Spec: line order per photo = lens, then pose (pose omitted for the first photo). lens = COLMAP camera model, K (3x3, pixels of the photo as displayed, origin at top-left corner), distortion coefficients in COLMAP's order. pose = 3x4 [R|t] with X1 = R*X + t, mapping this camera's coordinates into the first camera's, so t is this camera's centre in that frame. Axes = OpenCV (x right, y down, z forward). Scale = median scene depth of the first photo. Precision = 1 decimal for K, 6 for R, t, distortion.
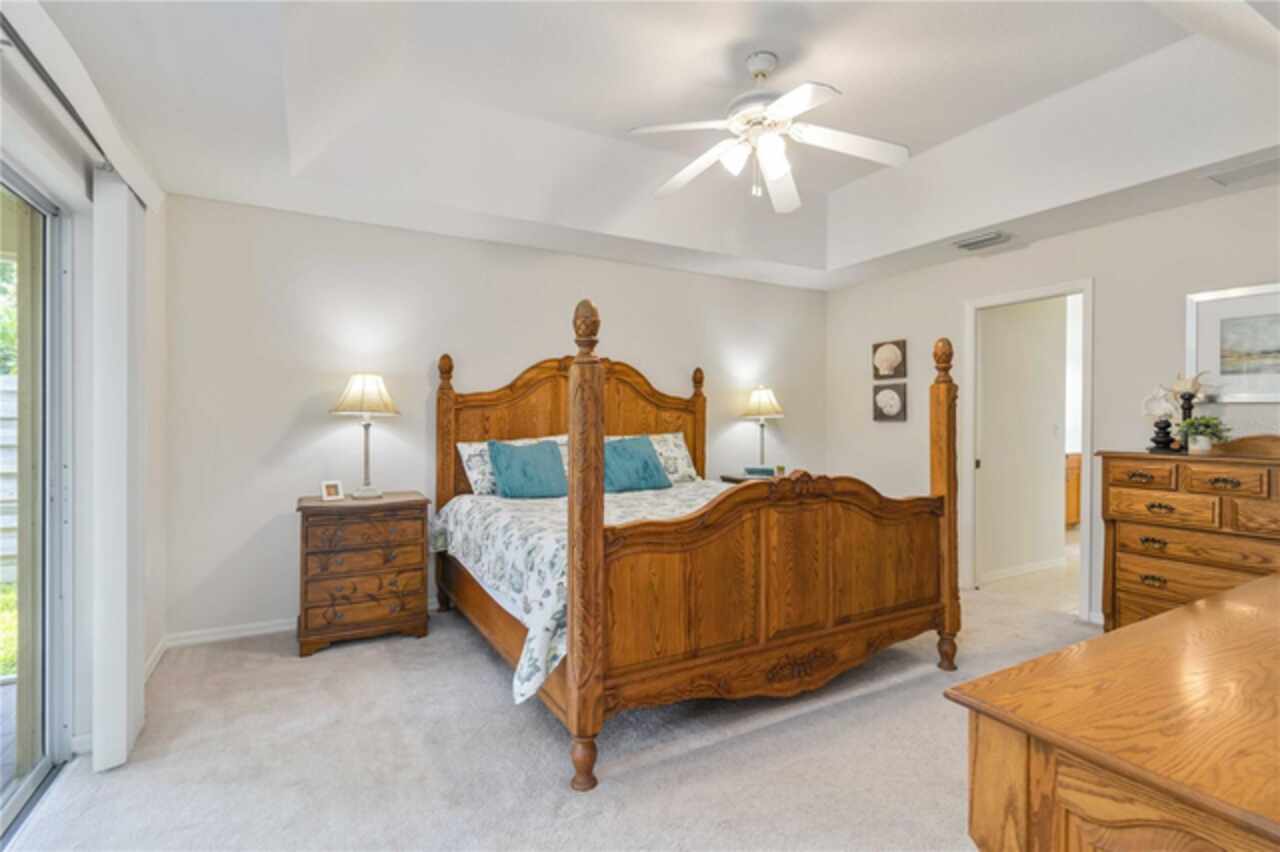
lens RADIAL K [[601.4, 0, 660.3], [0, 601.4, 414.5], [0, 0, 1]] dist [0.007132, 0.000652]
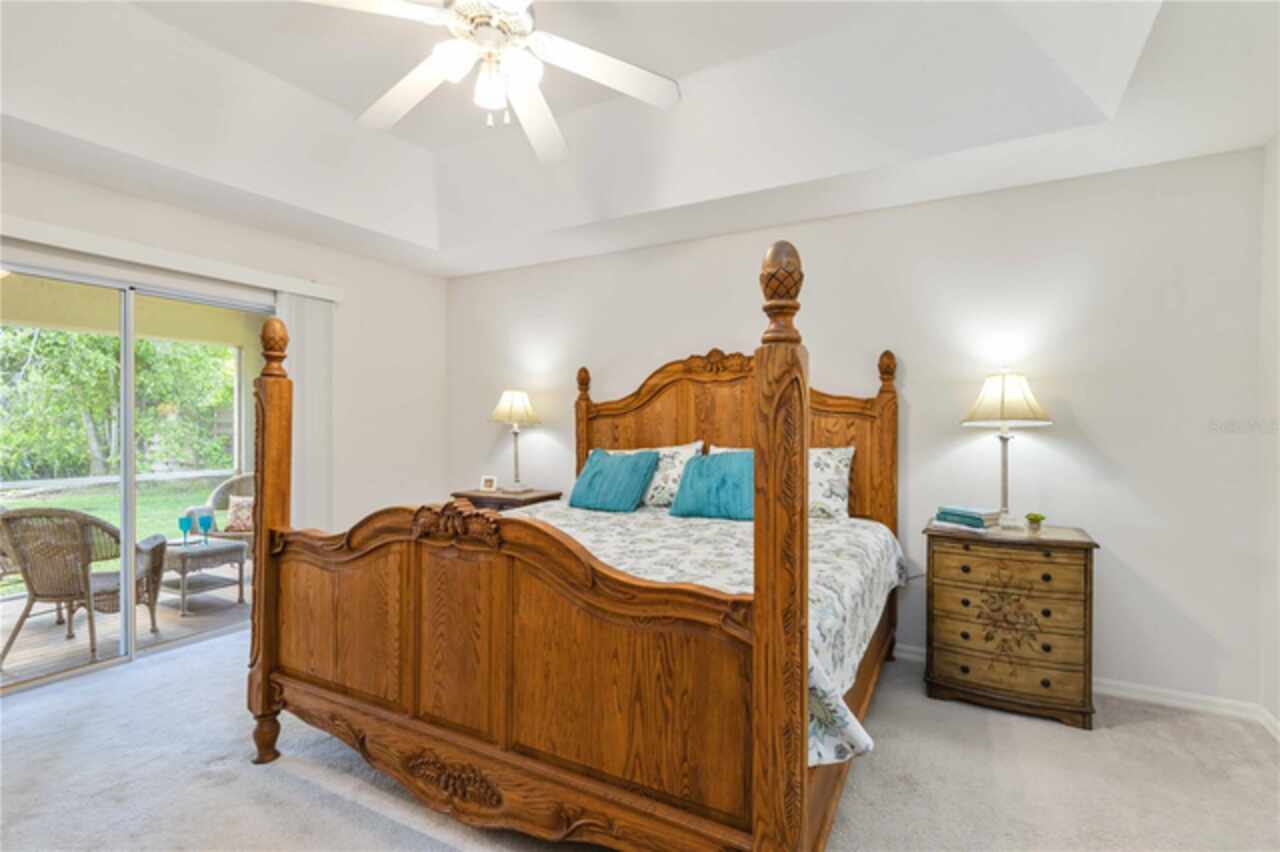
lens RADIAL K [[601.4, 0, 646.4], [0, 601.4, 427.9], [0, 0, 1]] dist [0.007132, 0.000652]
pose [[0.522149, -0.000760, -0.852854, 0.595985], [0.004769, 0.999987, 0.002028, 0.006073], [0.852841, -0.005126, 0.522146, 0.520146]]
